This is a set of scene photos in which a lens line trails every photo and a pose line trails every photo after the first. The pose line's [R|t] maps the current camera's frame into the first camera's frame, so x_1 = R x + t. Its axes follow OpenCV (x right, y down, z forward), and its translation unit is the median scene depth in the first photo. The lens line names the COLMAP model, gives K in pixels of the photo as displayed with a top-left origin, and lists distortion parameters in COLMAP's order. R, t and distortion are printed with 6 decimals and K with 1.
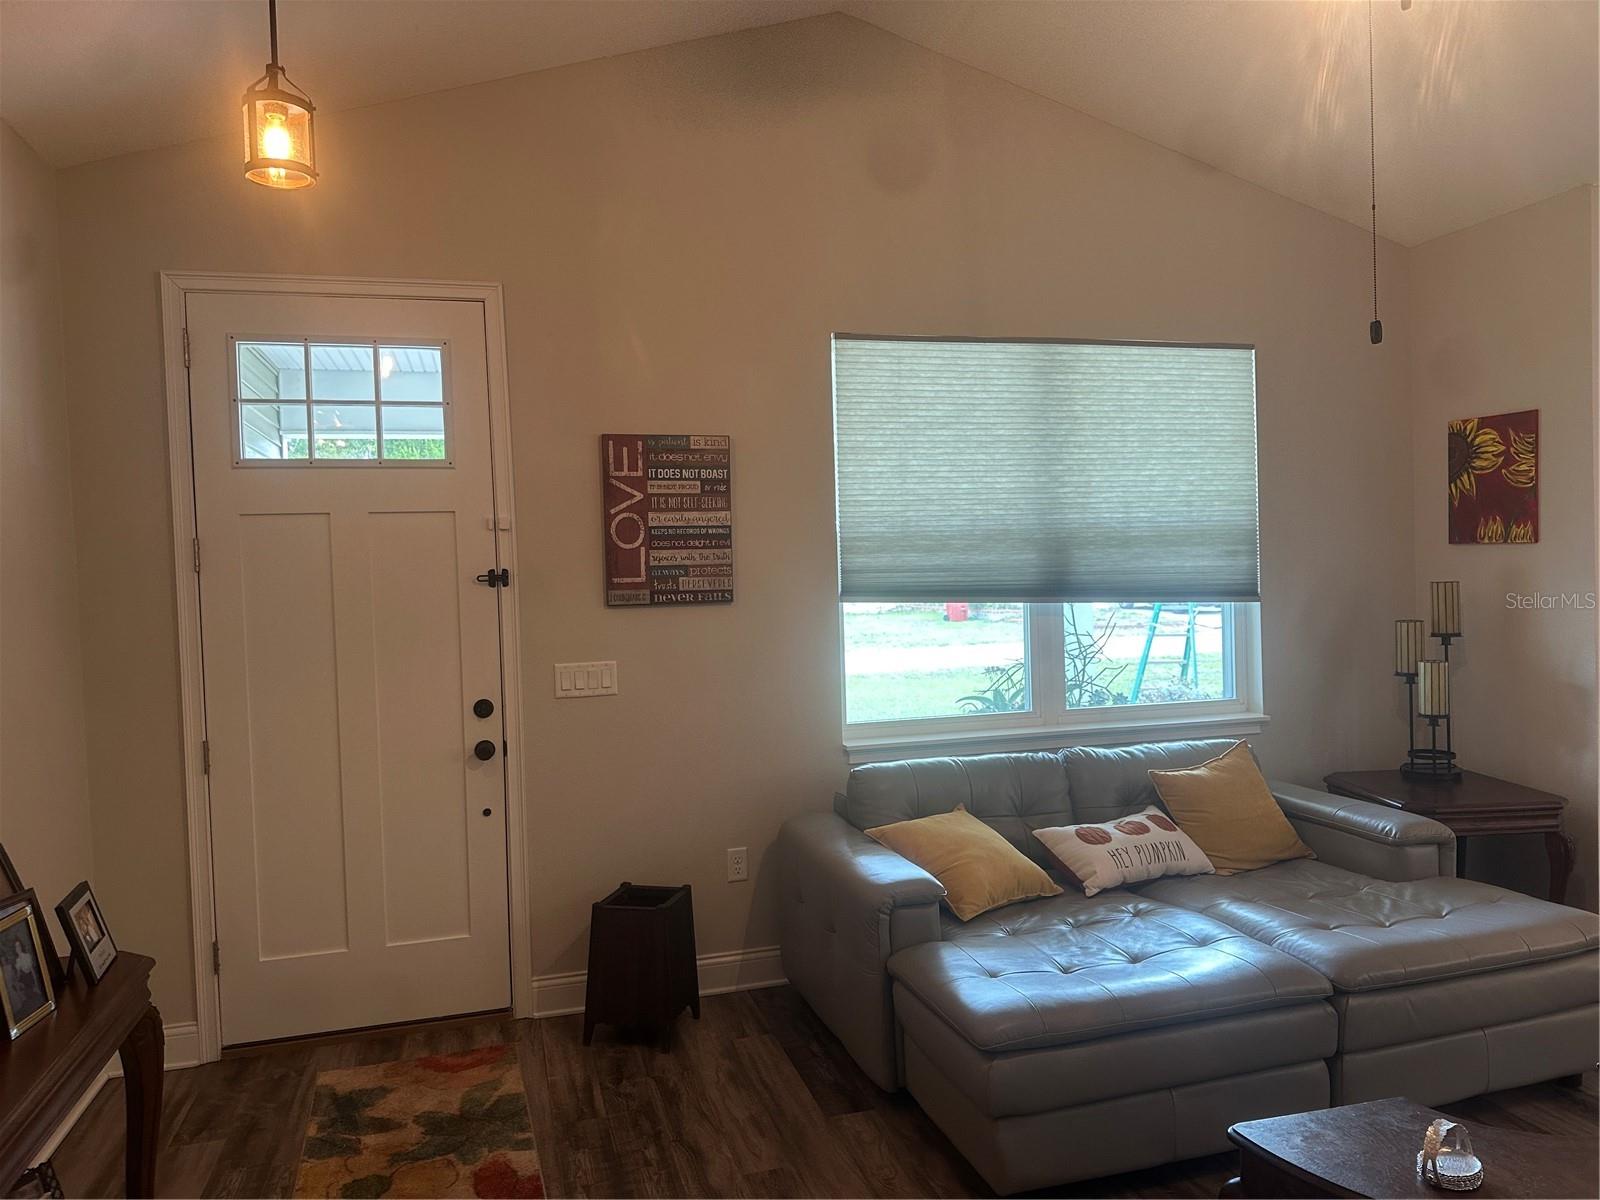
lens RADIAL K [[1128.4, 0, 804.0], [0, 1128.4, 599.9], [0, 0, 1]] dist [0.059423, -0.058676]
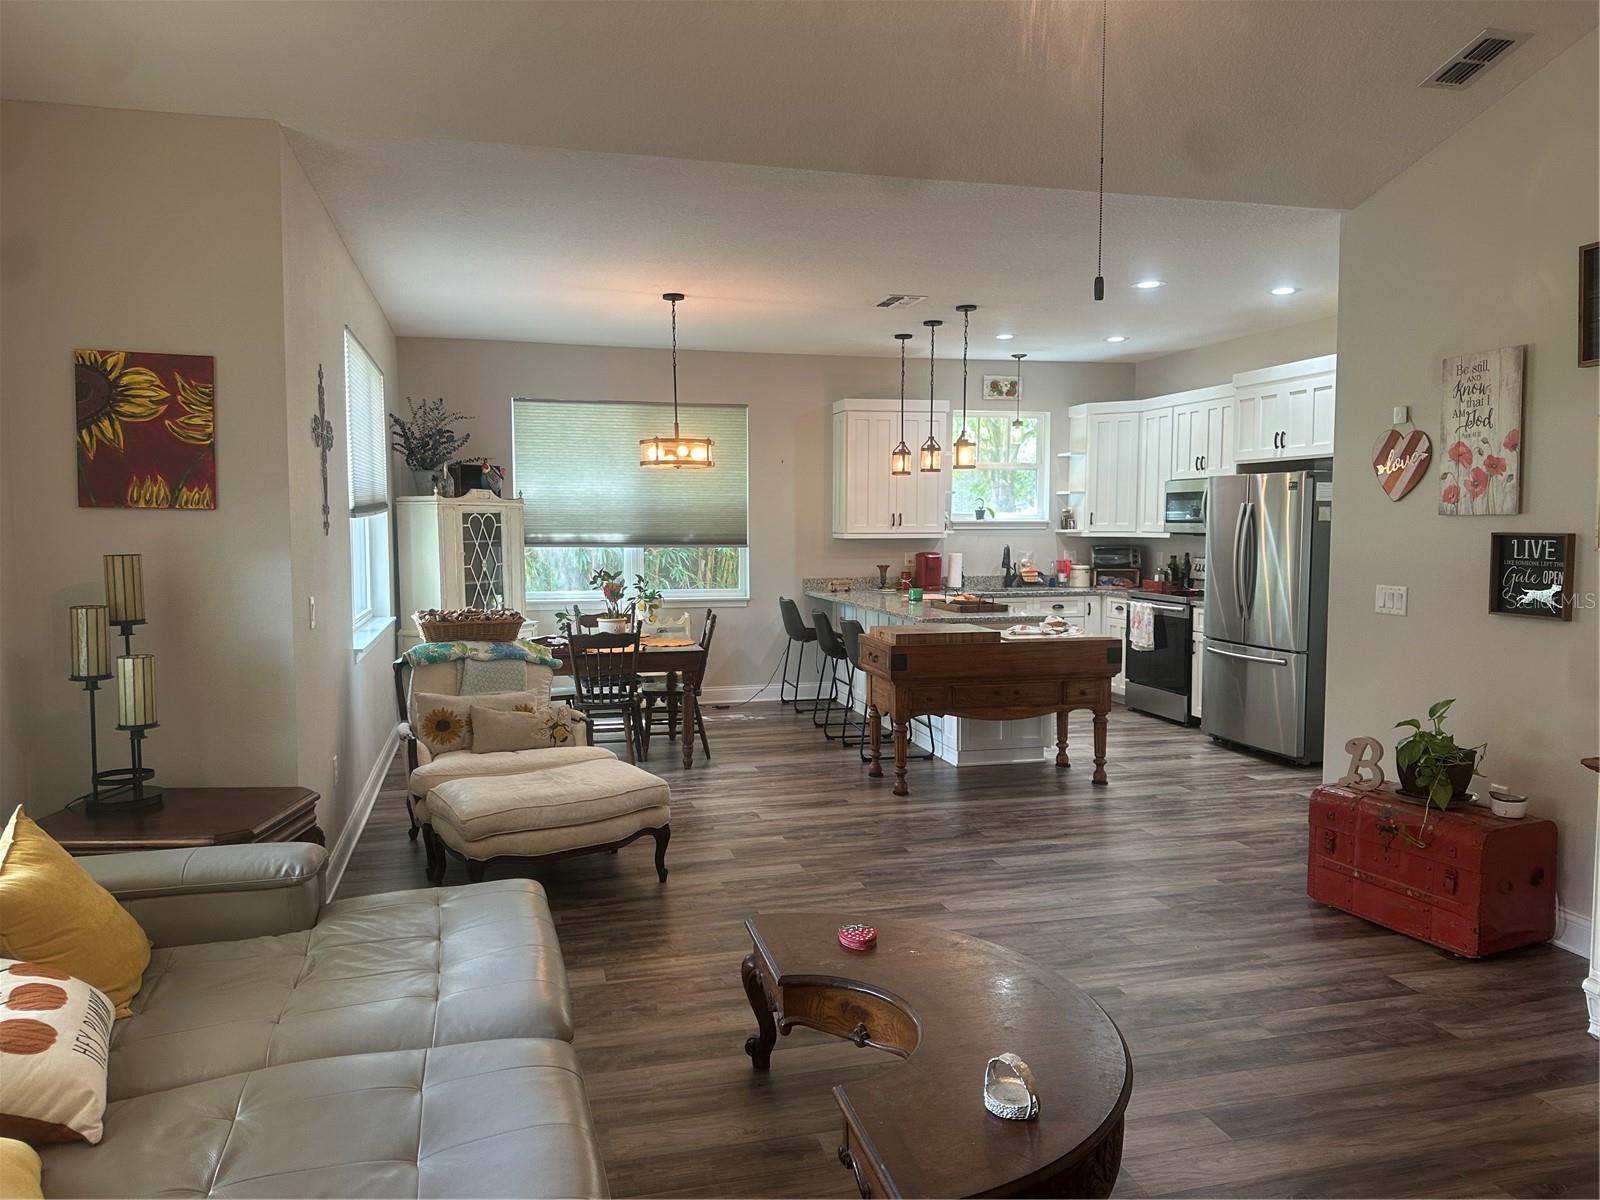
lens RADIAL K [[1128.4, 0, 789.0], [0, 1128.4, 596.8], [0, 0, 1]] dist [0.059423, -0.058676]
pose [[0.031109, -0.038373, 0.998779, -0.209703], [0.027100, 0.998928, 0.037535, -0.004315], [-0.999149, 0.025899, 0.032115, 0.516360]]
